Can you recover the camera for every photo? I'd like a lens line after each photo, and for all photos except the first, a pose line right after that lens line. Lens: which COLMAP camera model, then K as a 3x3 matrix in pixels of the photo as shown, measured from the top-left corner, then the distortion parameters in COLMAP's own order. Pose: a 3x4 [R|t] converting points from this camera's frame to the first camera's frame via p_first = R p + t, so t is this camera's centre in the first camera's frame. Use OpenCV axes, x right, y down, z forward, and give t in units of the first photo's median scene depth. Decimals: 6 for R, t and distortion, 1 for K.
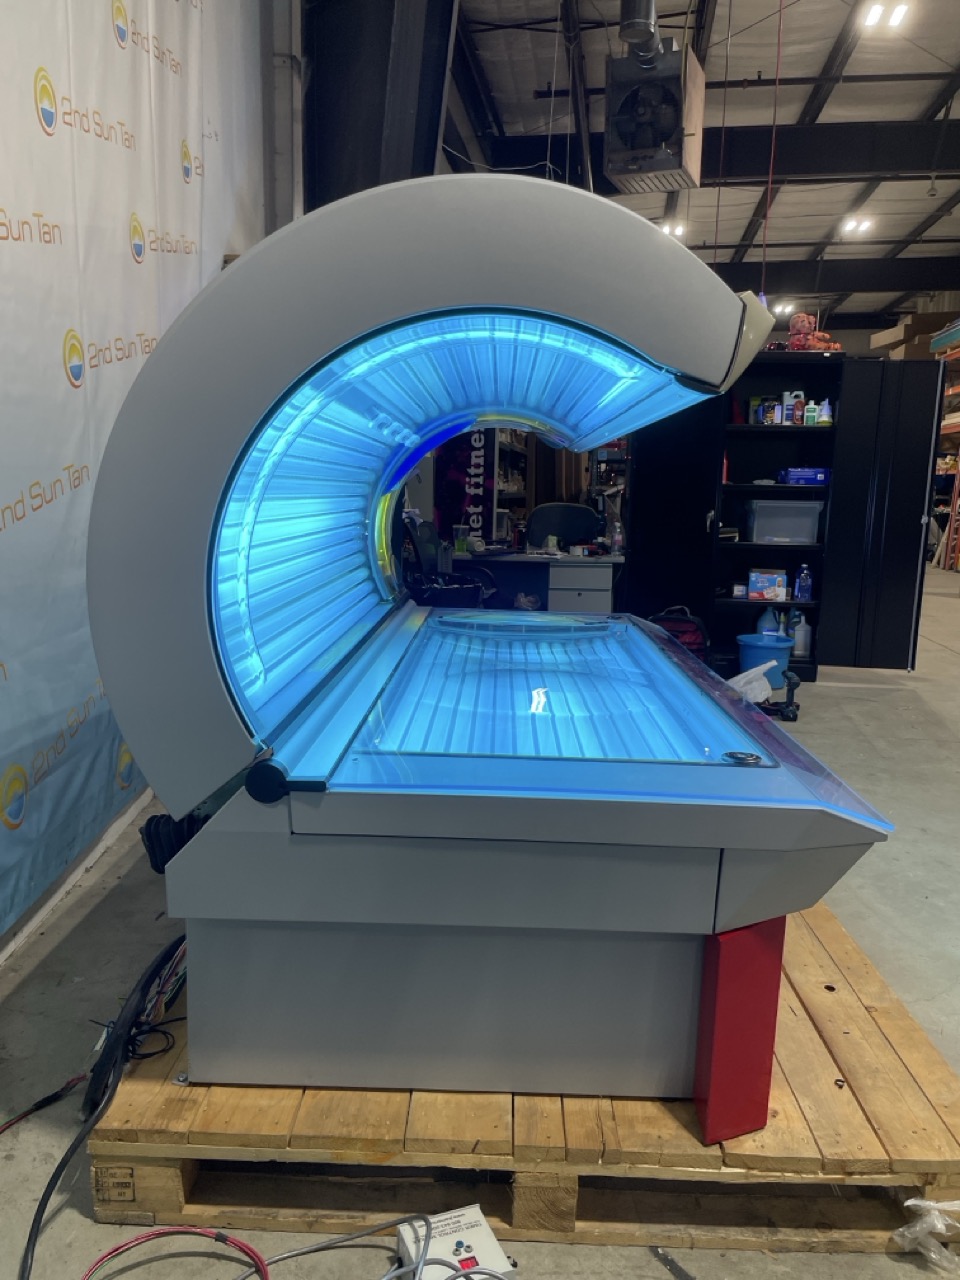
lens RADIAL K [[974.3, 0, 489.9], [0, 974.3, 653.3], [0, 0, 1]] dist [0.078597, -0.113496]
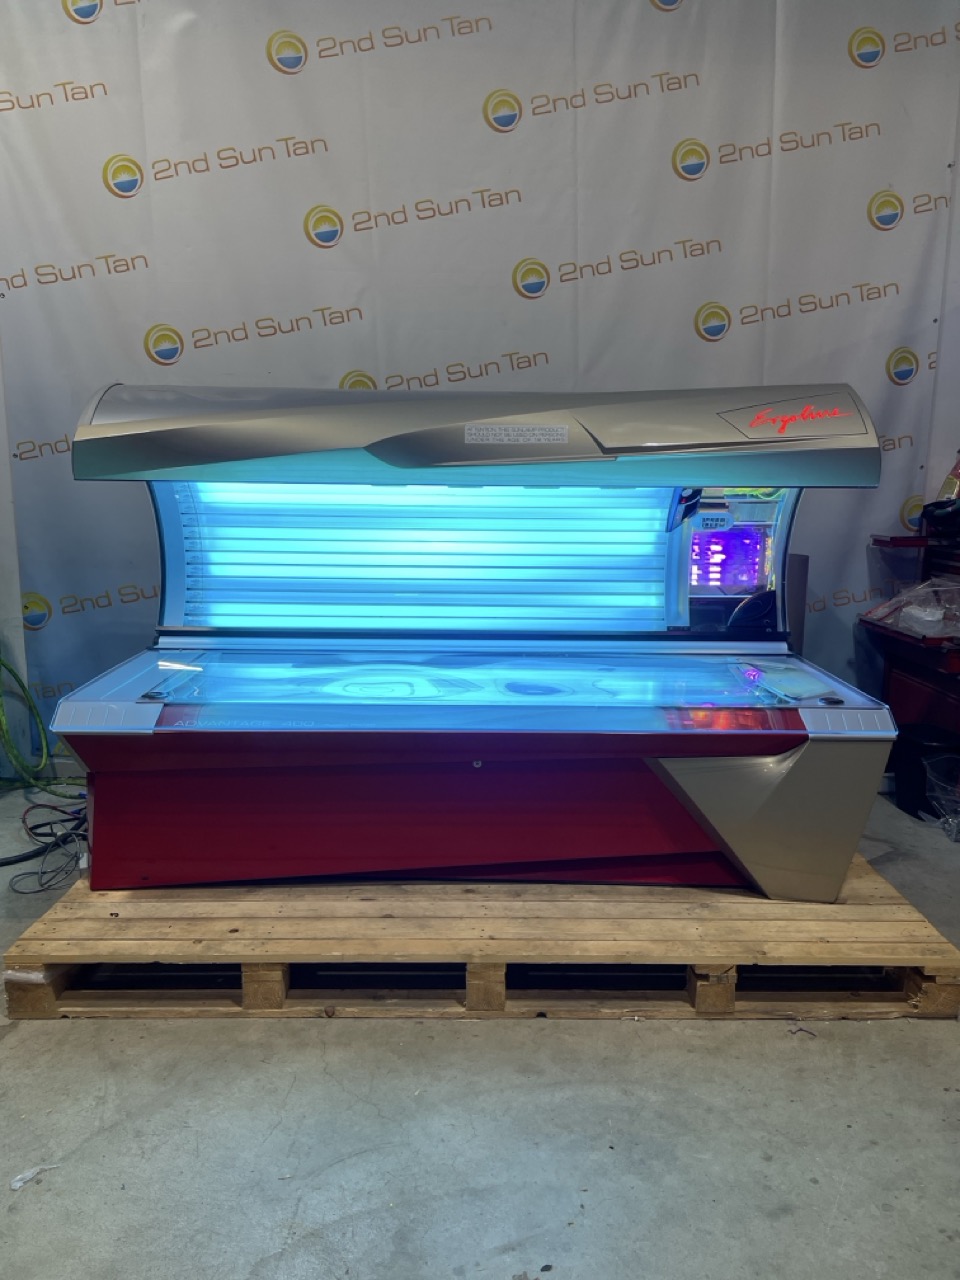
lens RADIAL K [[974.3, 0, 483.5], [0, 974.3, 642.6], [0, 0, 1]] dist [0.078597, -0.113496]
pose [[0.030233, 0.147865, -0.988545, 1.184596], [-0.174274, 0.974629, 0.140453, -0.190888], [0.984233, 0.168031, 0.055235, 0.913329]]
